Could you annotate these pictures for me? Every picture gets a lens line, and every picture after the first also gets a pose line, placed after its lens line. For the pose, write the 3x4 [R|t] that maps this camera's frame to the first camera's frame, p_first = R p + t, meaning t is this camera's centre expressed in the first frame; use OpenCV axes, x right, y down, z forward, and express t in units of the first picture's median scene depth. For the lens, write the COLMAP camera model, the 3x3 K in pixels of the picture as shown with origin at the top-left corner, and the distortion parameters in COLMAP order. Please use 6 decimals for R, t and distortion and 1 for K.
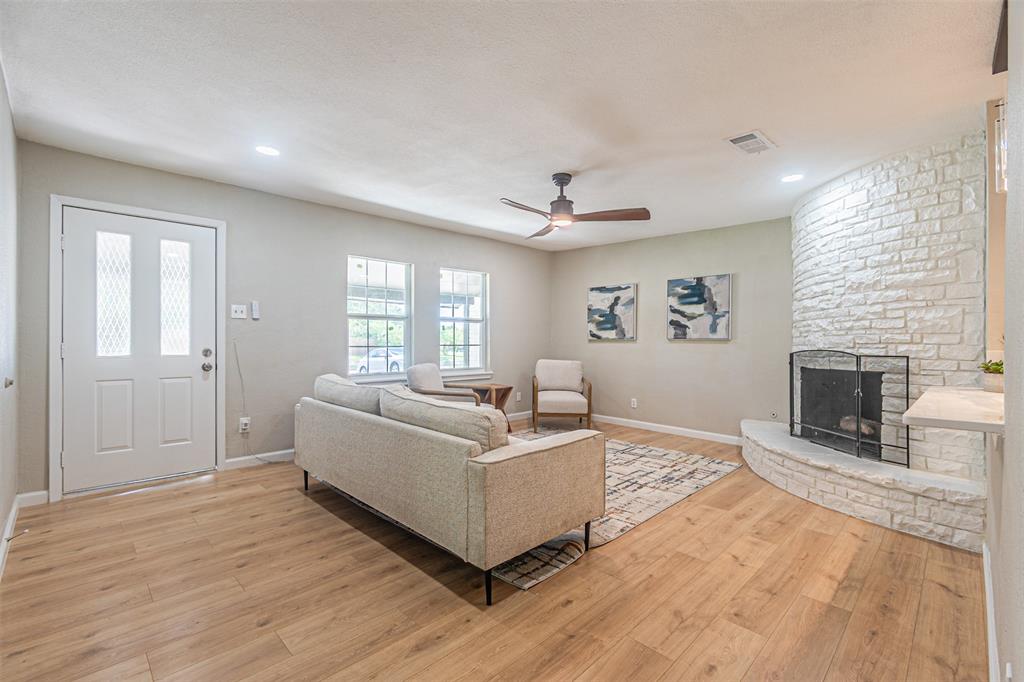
lens RADIAL K [[452.7, 0, 507.9], [0, 452.7, 343.7], [0, 0, 1]] dist [0.000902, -0.000483]
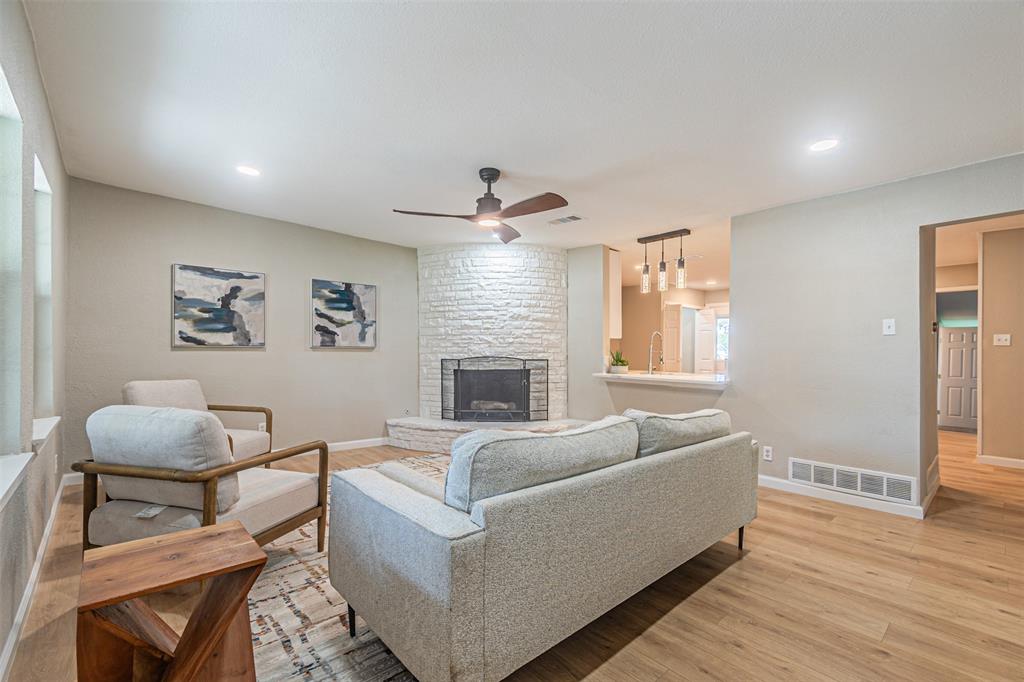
lens RADIAL K [[452.7, 0, 511.7], [0, 452.7, 351.4], [0, 0, 1]] dist [0.000902, -0.000483]
pose [[0.036443, -0.005132, 0.999323, -0.777877], [-0.005205, 0.999972, 0.005326, -0.011536], [-0.999322, -0.005395, 0.036415, 0.895855]]
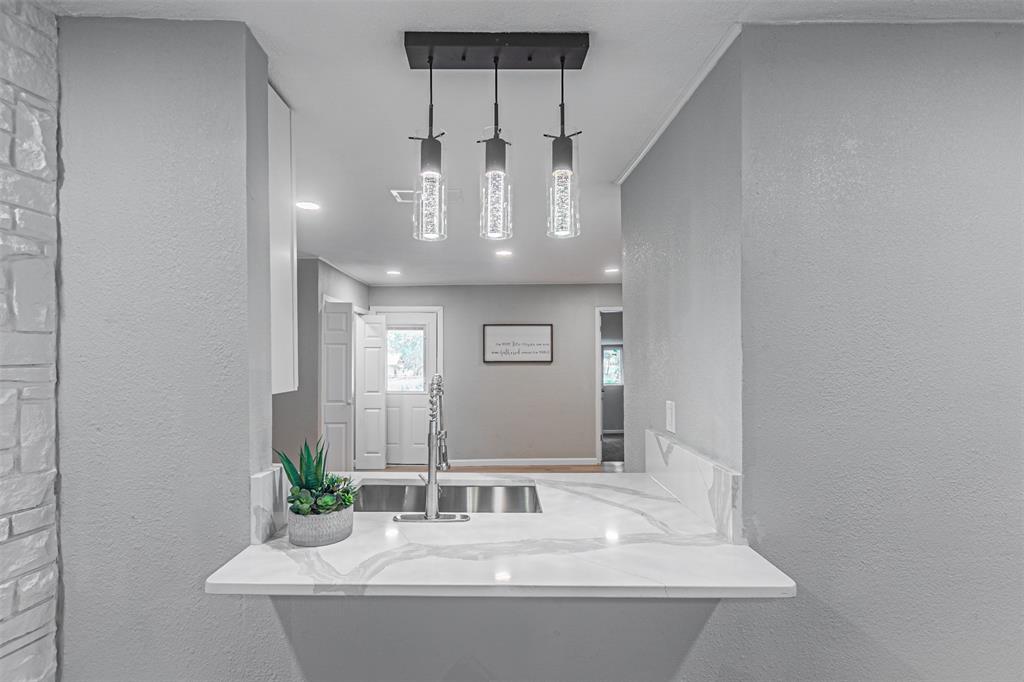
lens RADIAL K [[452.7, 0, 500.5], [0, 452.7, 351.2], [0, 0, 1]] dist [0.000902, -0.000483]
pose [[-0.716400, 0.013345, 0.697562, 0.298324], [0.005877, 0.999897, -0.013093, -0.082914], [-0.697665, -0.005280, -0.716405, 0.773284]]
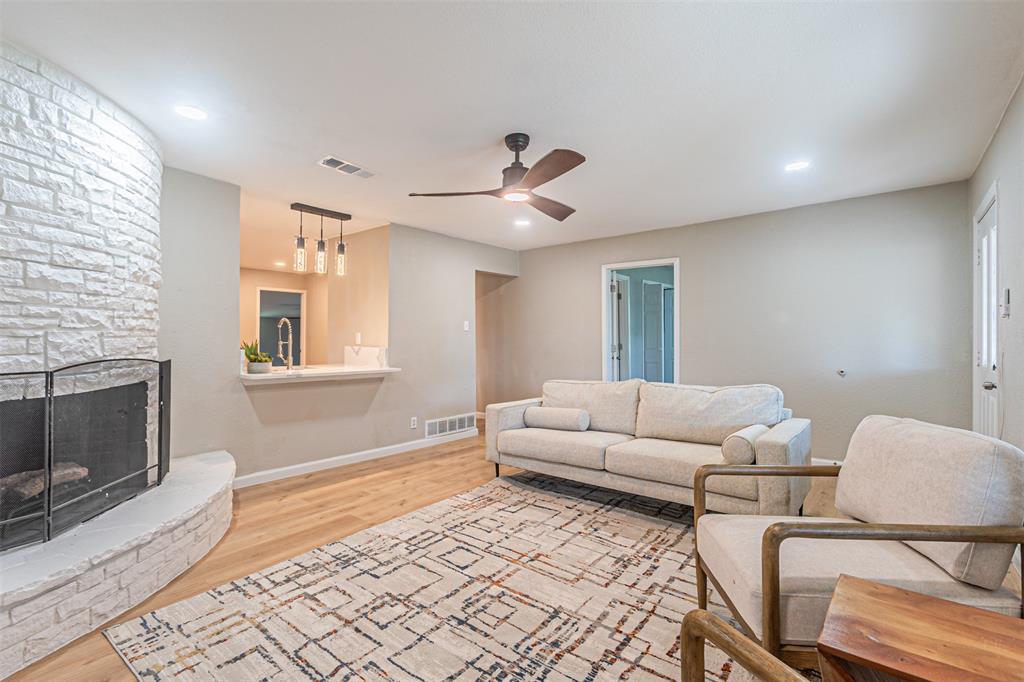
lens RADIAL K [[452.7, 0, 493.2], [0, 452.7, 334.6], [0, 0, 1]] dist [0.000902, -0.000483]
pose [[-0.997120, -0.009501, -0.075248, 0.208276], [-0.009039, 0.999938, -0.006482, -0.022137], [0.075305, -0.005783, -0.997144, 1.705734]]
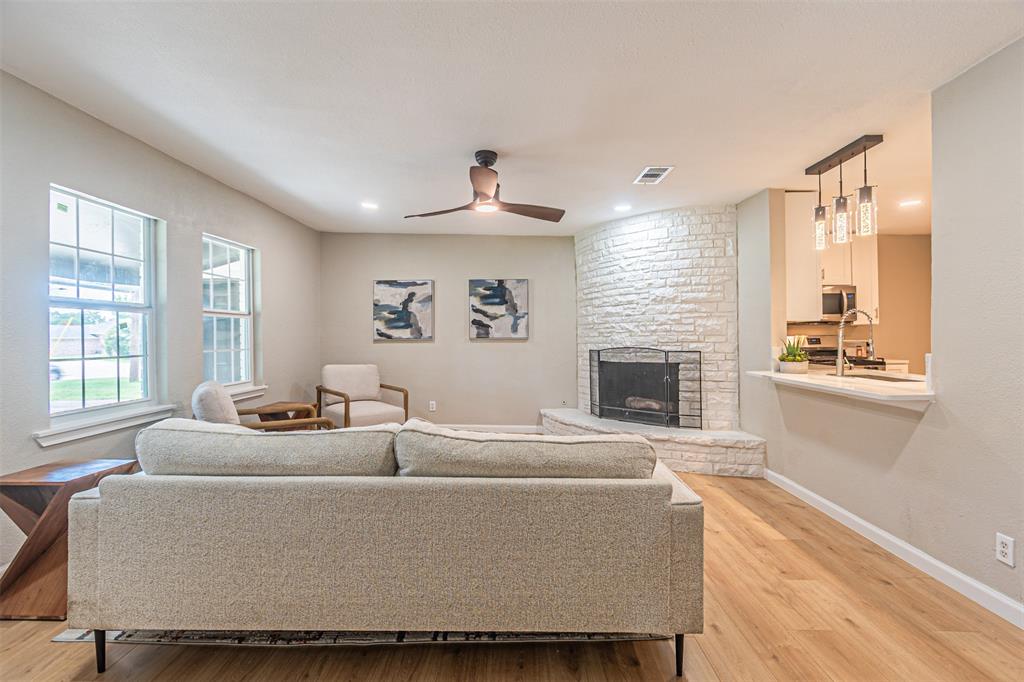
lens RADIAL K [[452.7, 0, 510.9], [0, 452.7, 337.6], [0, 0, 1]] dist [0.000902, -0.000483]
pose [[0.707382, -0.008222, 0.706784, -0.449930], [0.010430, 0.999945, 0.001194, -0.019091], [-0.706755, 0.006527, 0.707428, 0.344692]]
